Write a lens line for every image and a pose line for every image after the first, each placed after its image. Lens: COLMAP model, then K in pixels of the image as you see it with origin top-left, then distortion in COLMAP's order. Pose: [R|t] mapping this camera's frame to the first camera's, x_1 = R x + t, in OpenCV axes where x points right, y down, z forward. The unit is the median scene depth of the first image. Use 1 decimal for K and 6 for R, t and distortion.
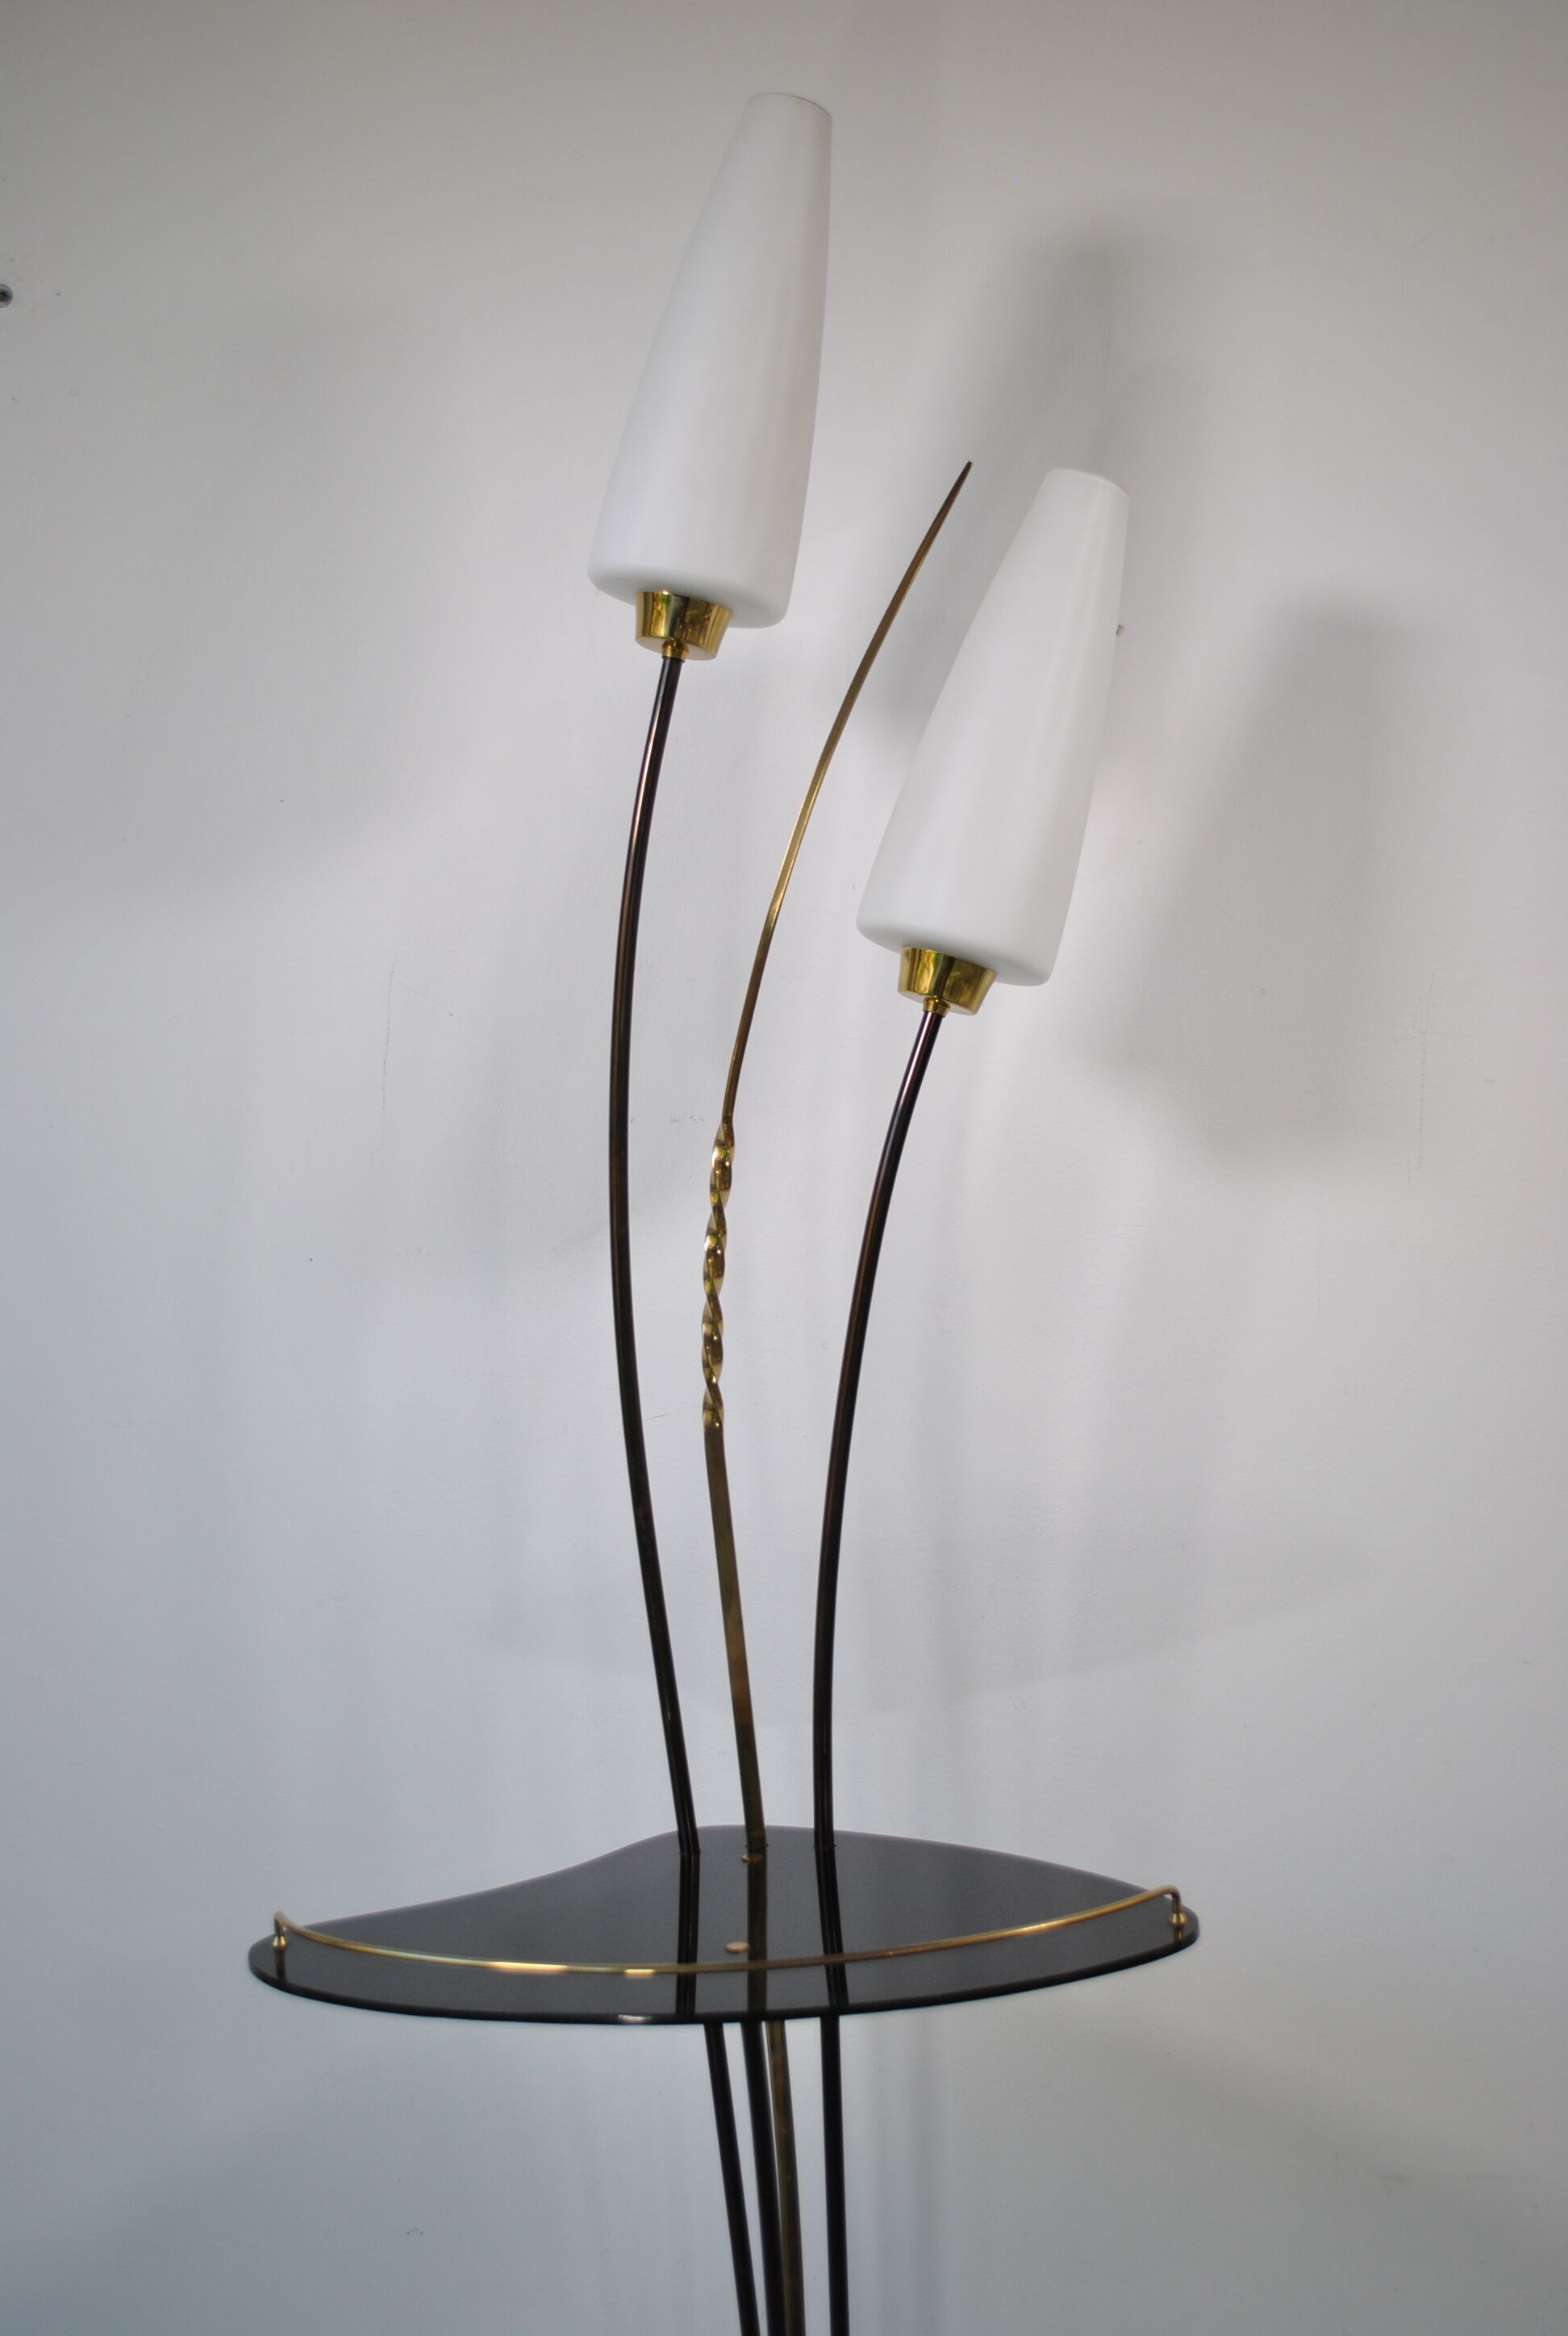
lens RADIAL K [[2425.2, 0, 769.7], [0, 2425.2, 1167.7], [0, 0, 1]] dist [-0.059457, 0.000000]
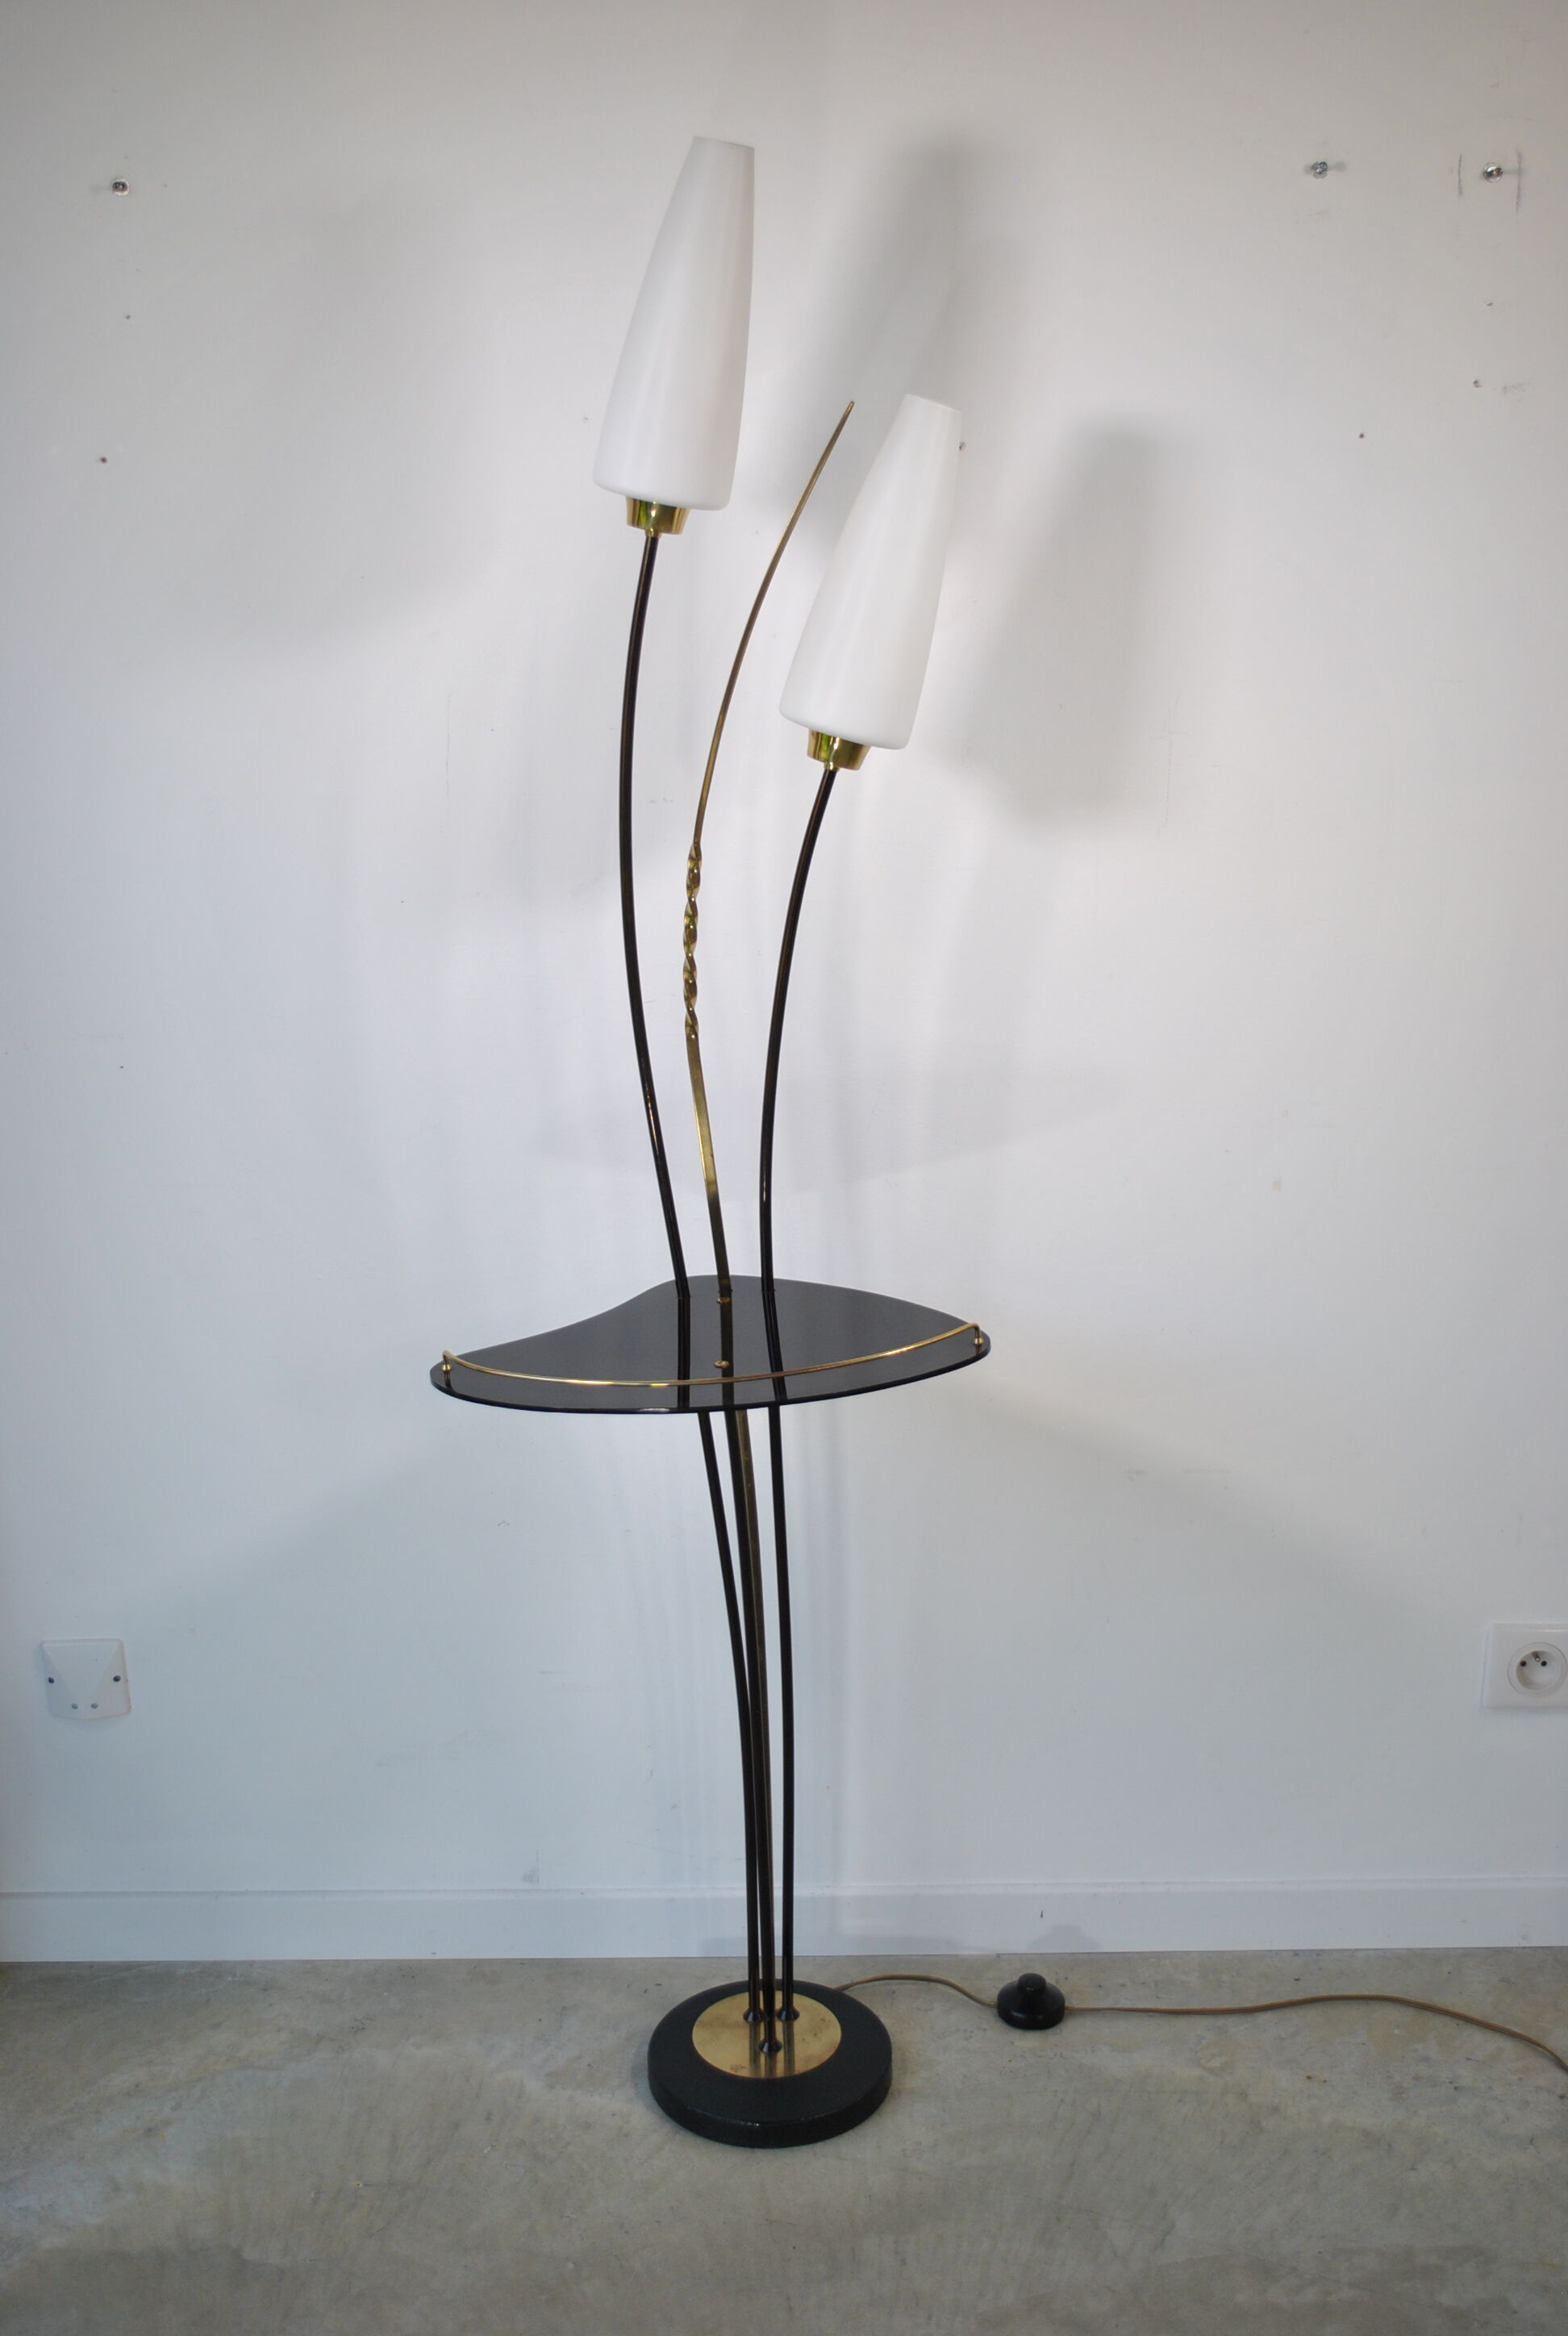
lens RADIAL K [[2746.9, 0, 751.1], [0, 2746.9, 1157.5], [0, 0, 1]] dist [-0.059087, 0.000000]
pose [[0.999786, -0.020303, 0.003961, 0.006242], [0.018105, 0.951494, 0.307134, -0.361644], [-0.010005, -0.306996, 0.951658, -0.706694]]
